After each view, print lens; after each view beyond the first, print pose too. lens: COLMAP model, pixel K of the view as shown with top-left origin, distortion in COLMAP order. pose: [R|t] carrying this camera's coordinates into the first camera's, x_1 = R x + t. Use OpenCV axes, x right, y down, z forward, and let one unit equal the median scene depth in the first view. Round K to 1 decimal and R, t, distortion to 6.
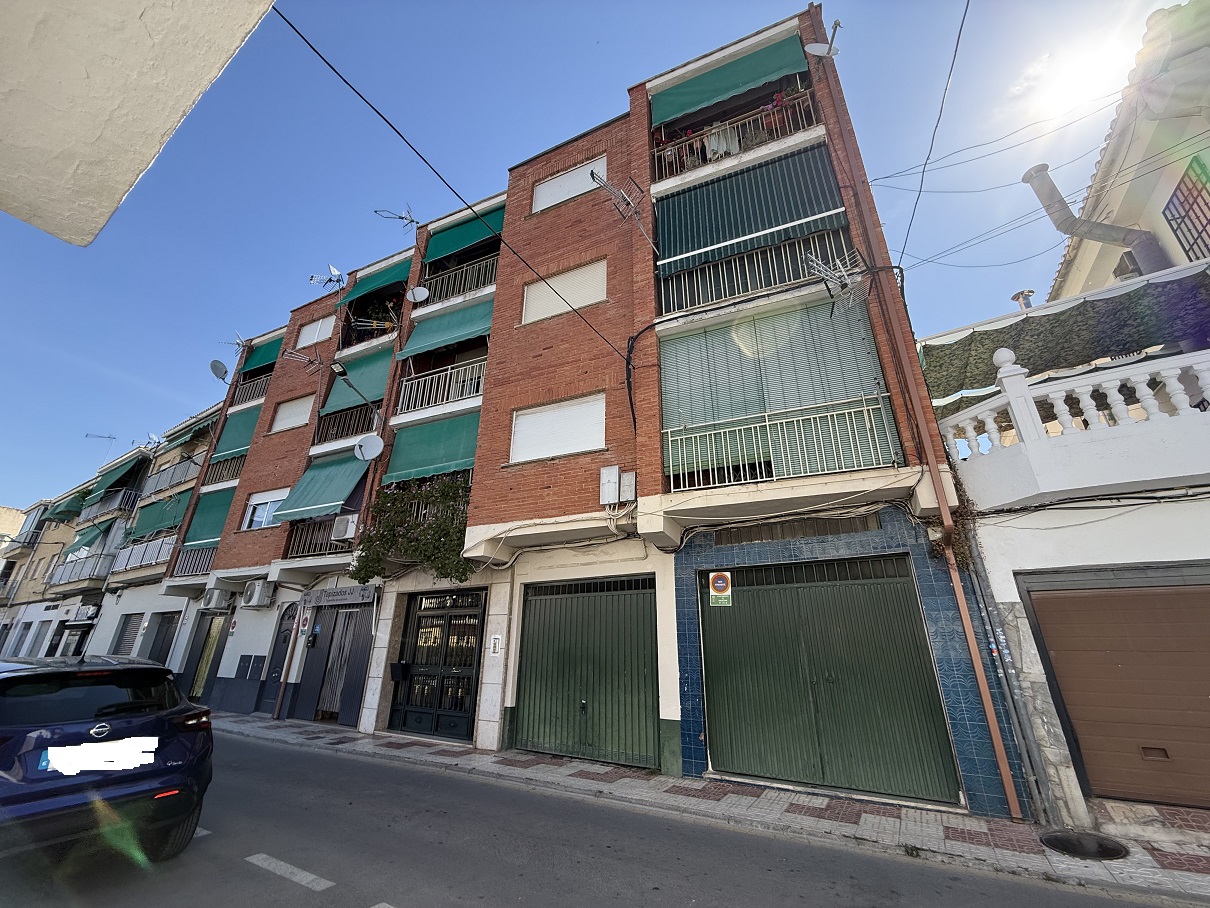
lens RADIAL K [[479.3, 0, 605.0], [0, 479.3, 454.0], [0, 0, 1]] dist [-0.000602, -0.000021]
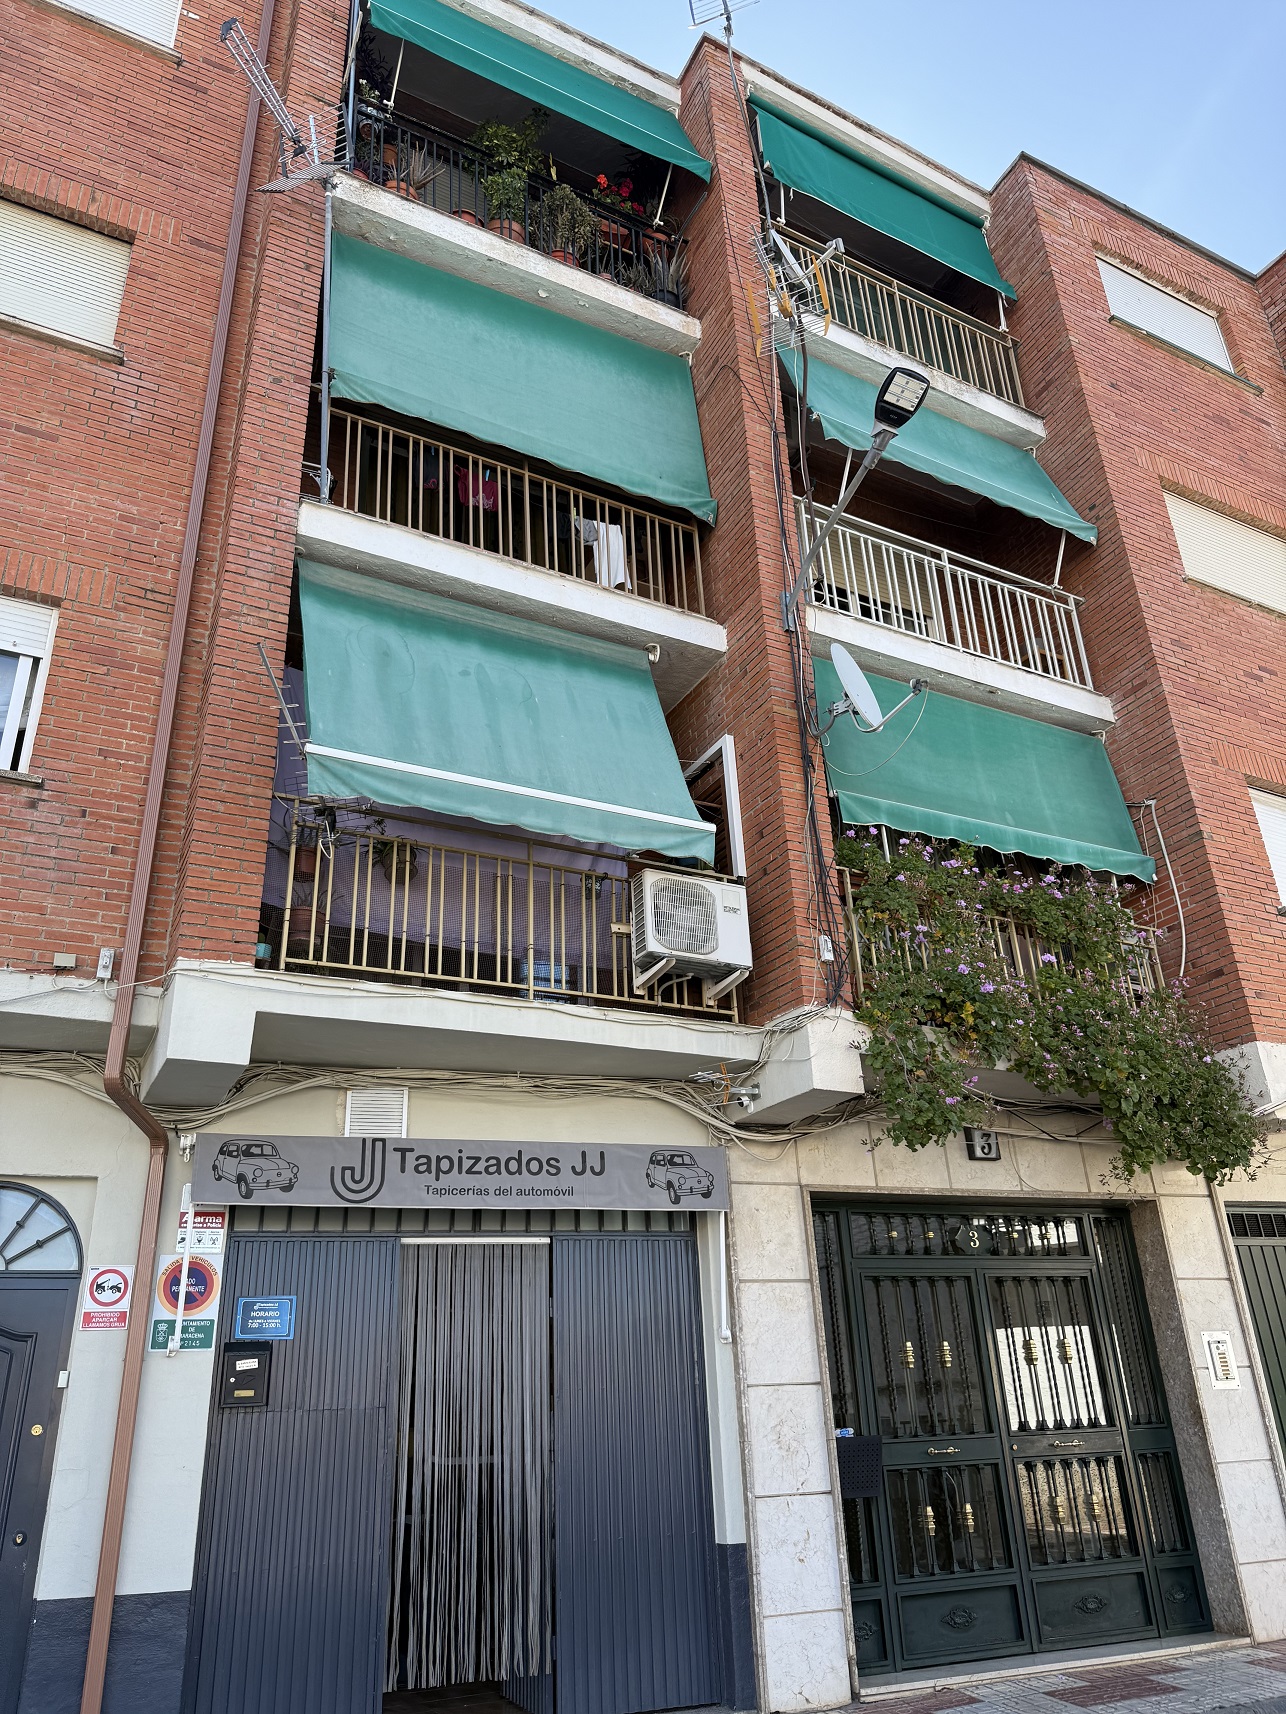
lens RADIAL K [[1192.8, 0, 643.0], [0, 1192.8, 857.0], [0, 0, 1]] dist [0.003026, 0.001929]
pose [[0.609586, 0.303376, 0.732371, -0.936029], [-0.259864, 0.949296, -0.176938, 0.217450], [-0.748916, -0.082458, 0.657514, 0.533983]]
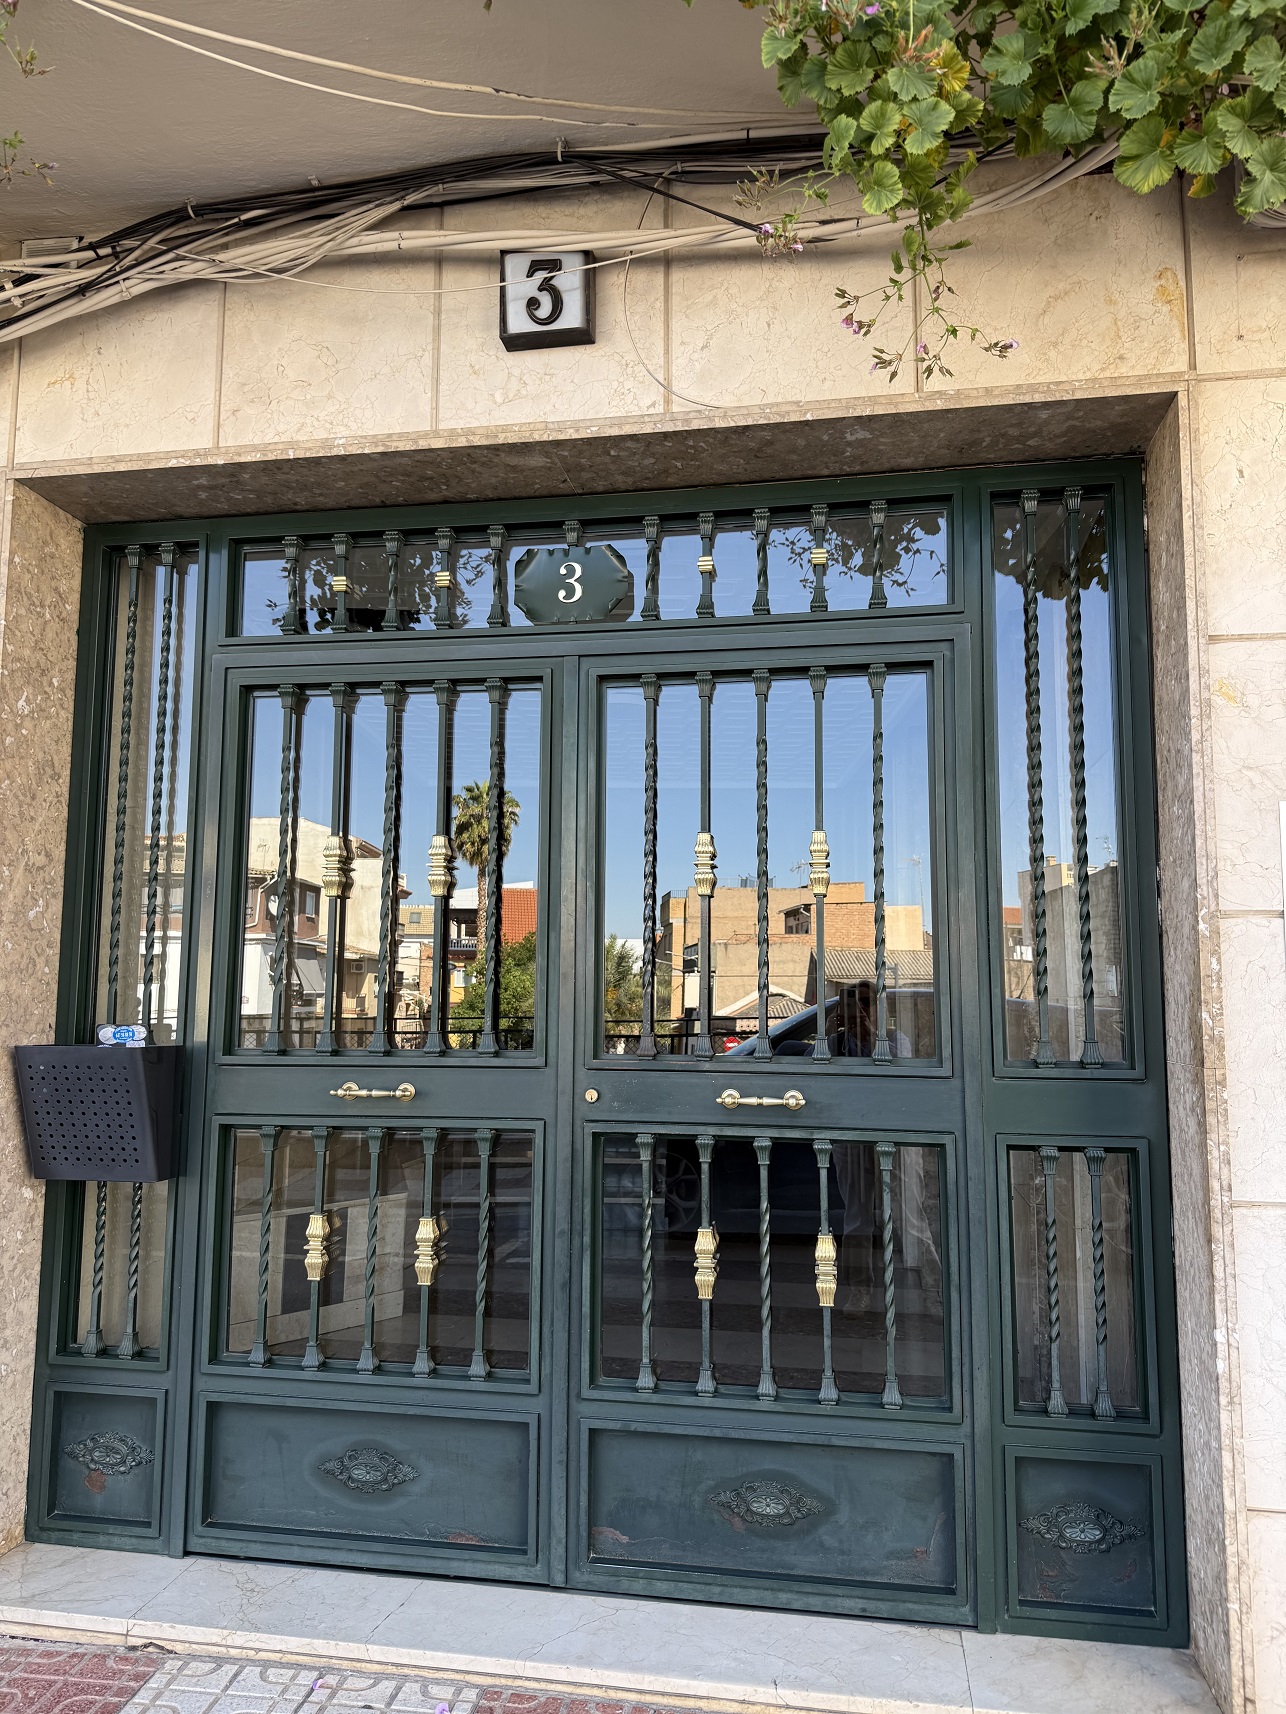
lens RADIAL K [[1192.8, 0, 643.0], [0, 1192.8, 857.0], [0, 0, 1]] dist [0.003026, 0.001929]
pose [[0.923637, 0.034587, 0.381706, -0.353754], [-0.141894, 0.956012, 0.256724, 0.243009], [-0.356036, -0.291281, 0.887915, 0.577688]]
